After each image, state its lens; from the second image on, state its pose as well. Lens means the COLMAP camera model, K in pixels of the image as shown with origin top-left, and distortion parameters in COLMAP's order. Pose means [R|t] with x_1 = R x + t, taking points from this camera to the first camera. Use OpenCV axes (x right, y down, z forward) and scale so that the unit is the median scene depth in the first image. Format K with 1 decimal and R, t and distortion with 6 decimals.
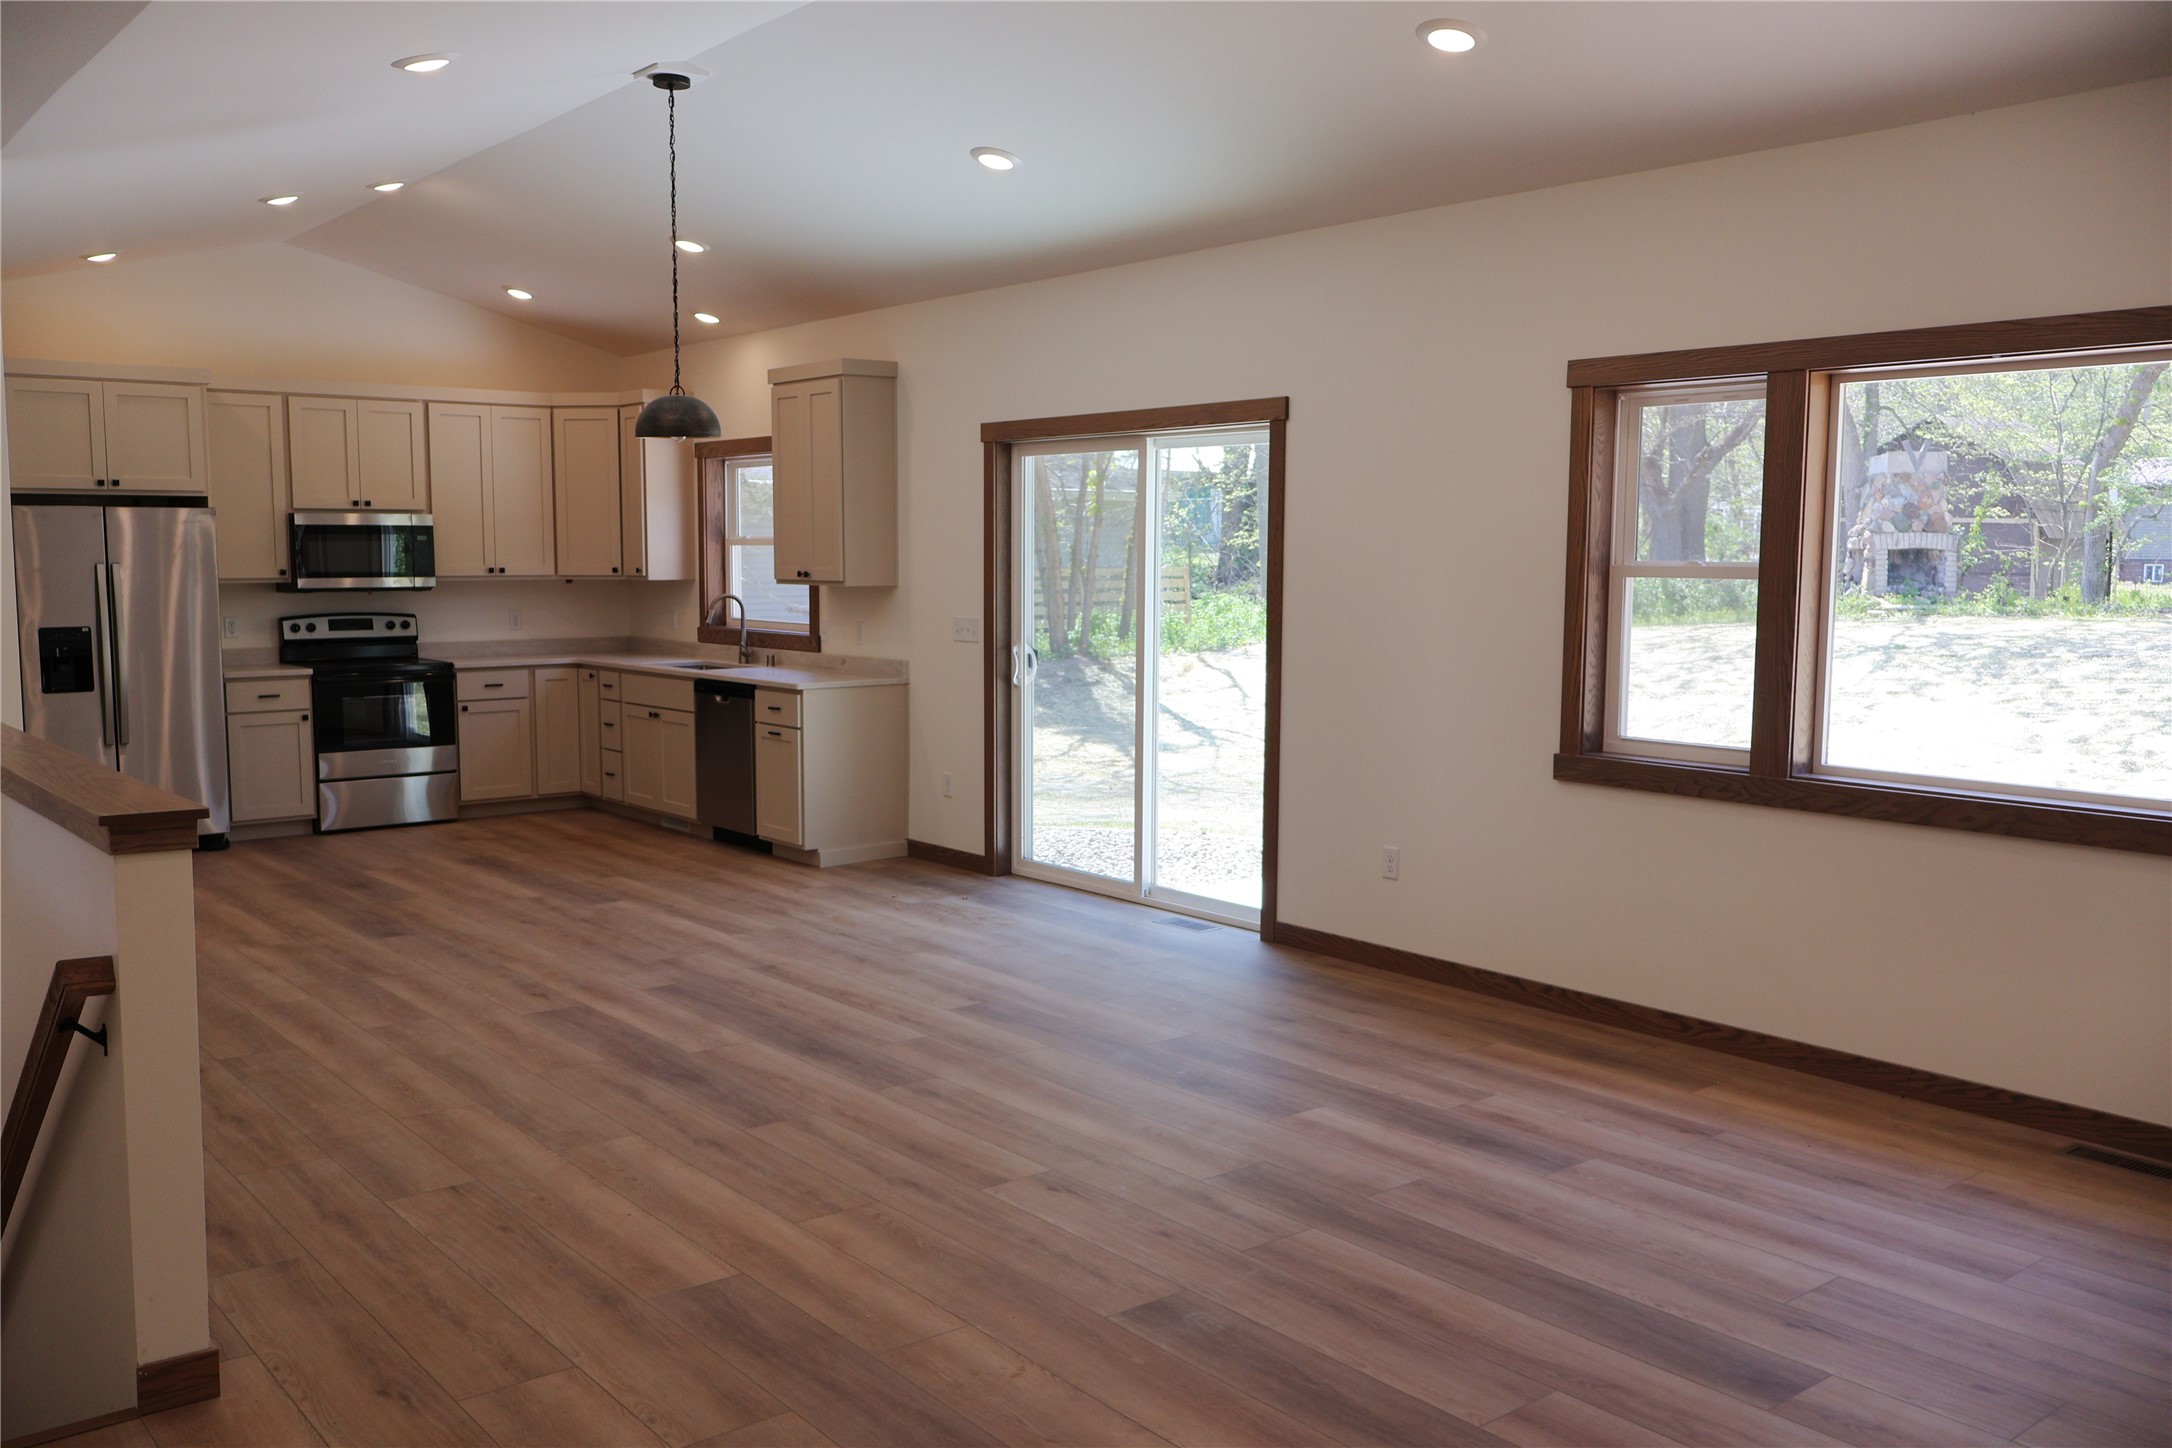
lens RADIAL K [[1796.2, 0, 1090.7], [0, 1796.2, 728.7], [0, 0, 1]] dist [-0.004074, 0.003048]
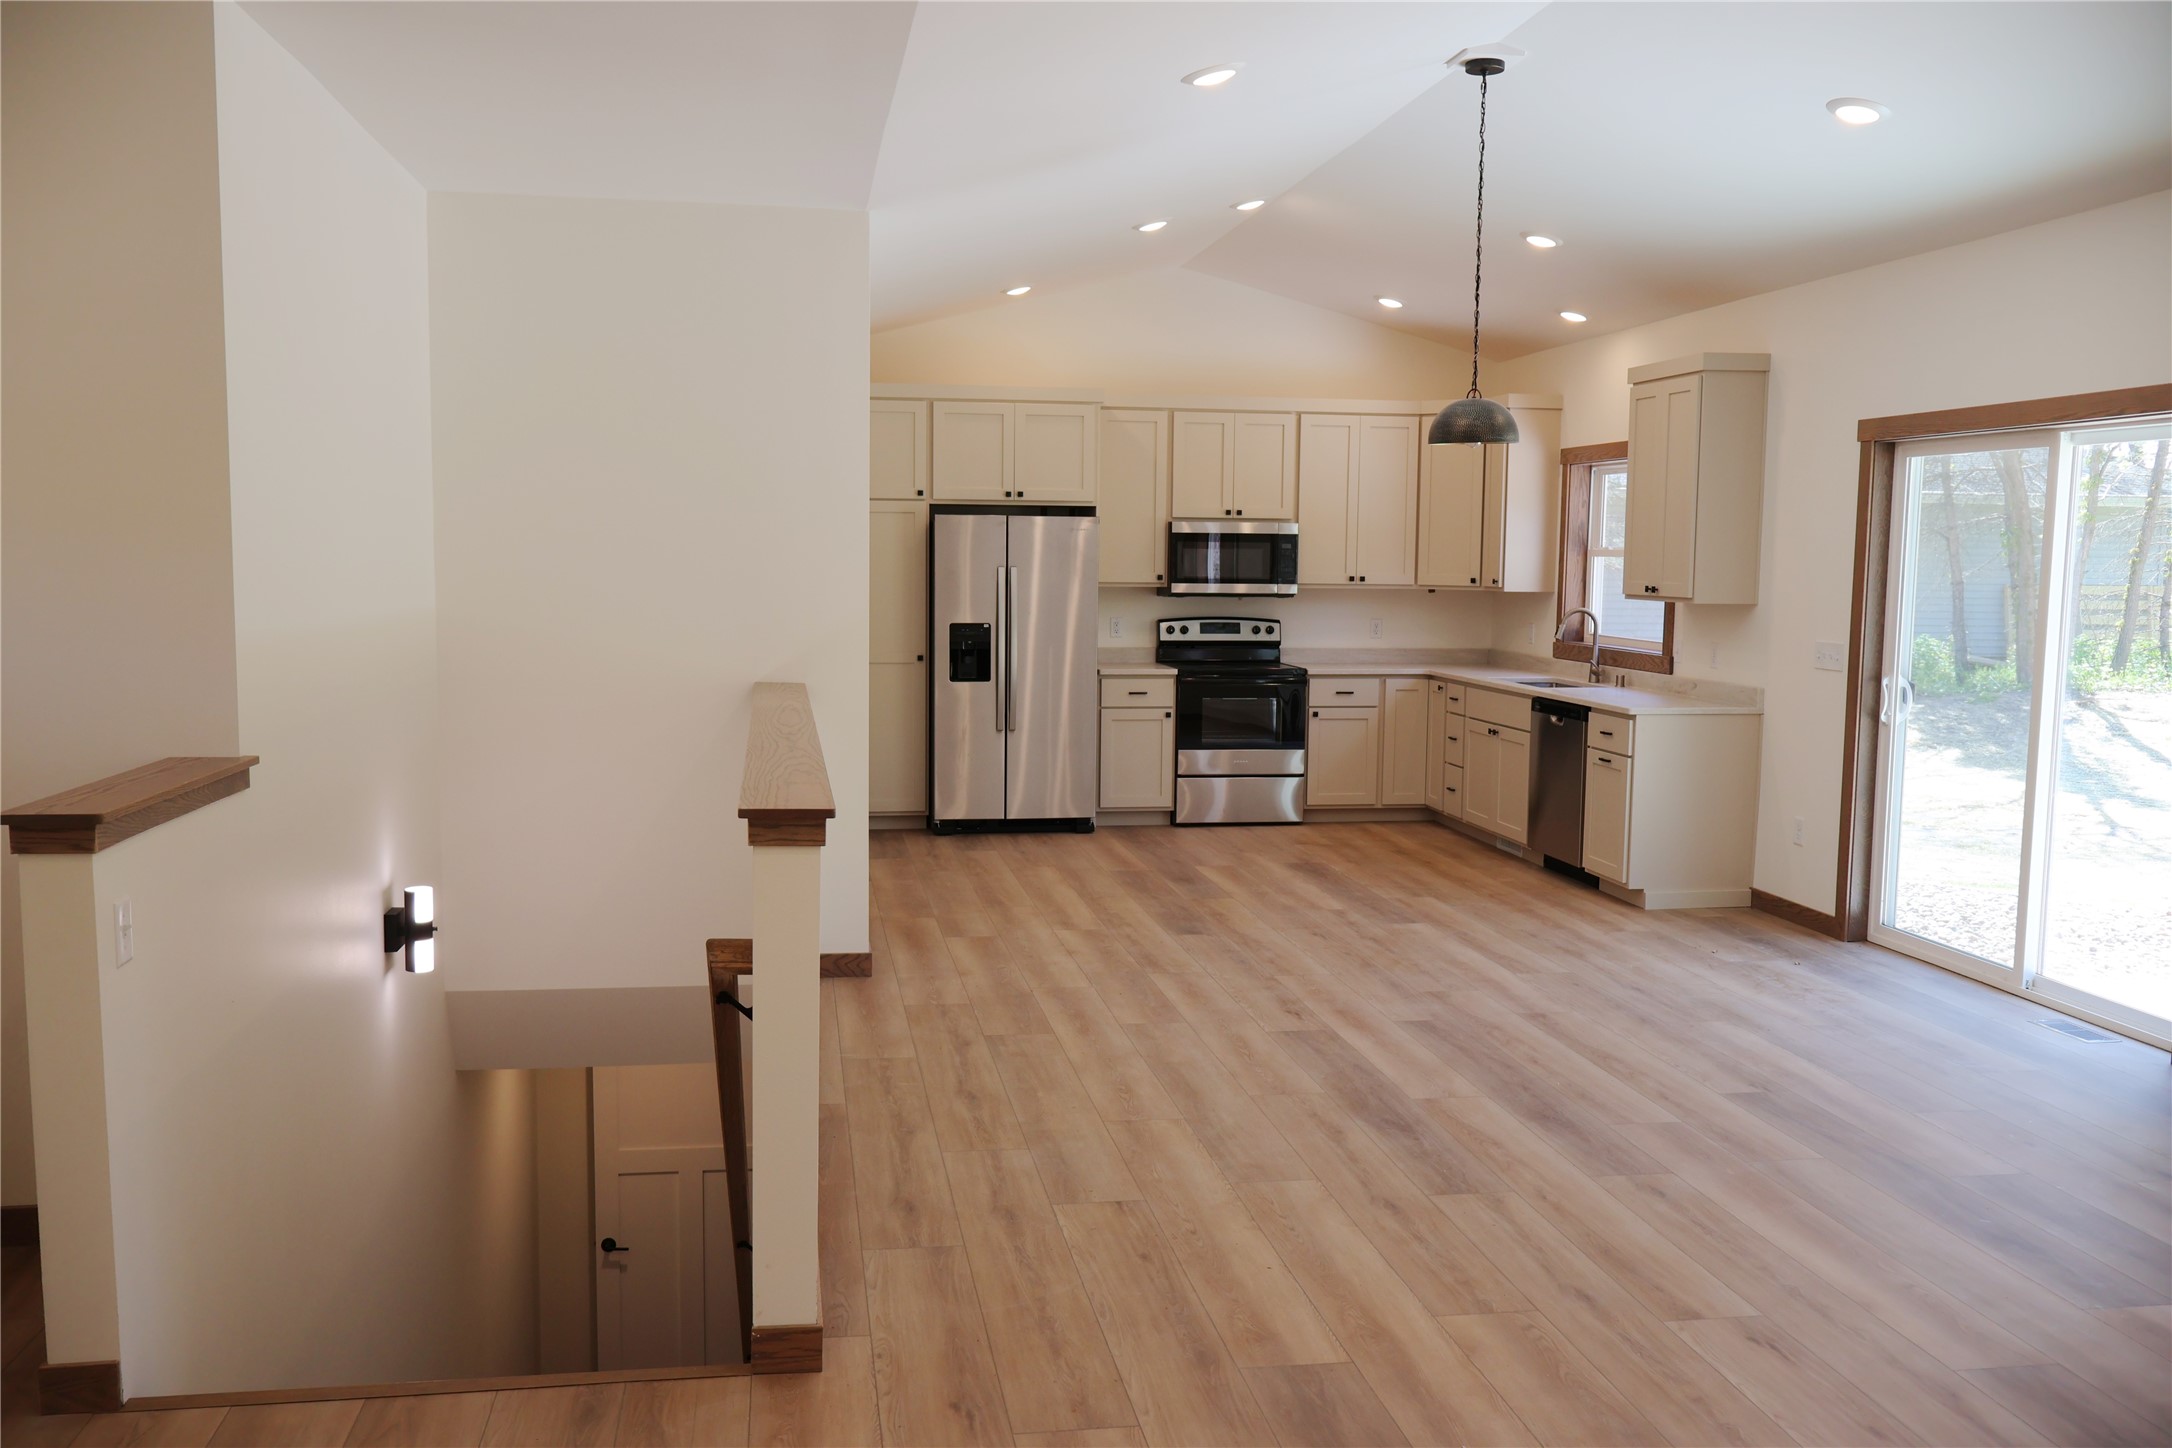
lens RADIAL K [[1804.9, 0, 1094.1], [0, 1804.9, 721.9], [0, 0, 1]] dist [-0.004416, 0.005393]
pose [[0.867293, 0.056008, -0.494637, 0.077408], [-0.060155, 0.998161, 0.007547, -0.011452], [0.494150, 0.023209, 0.869067, 0.083088]]
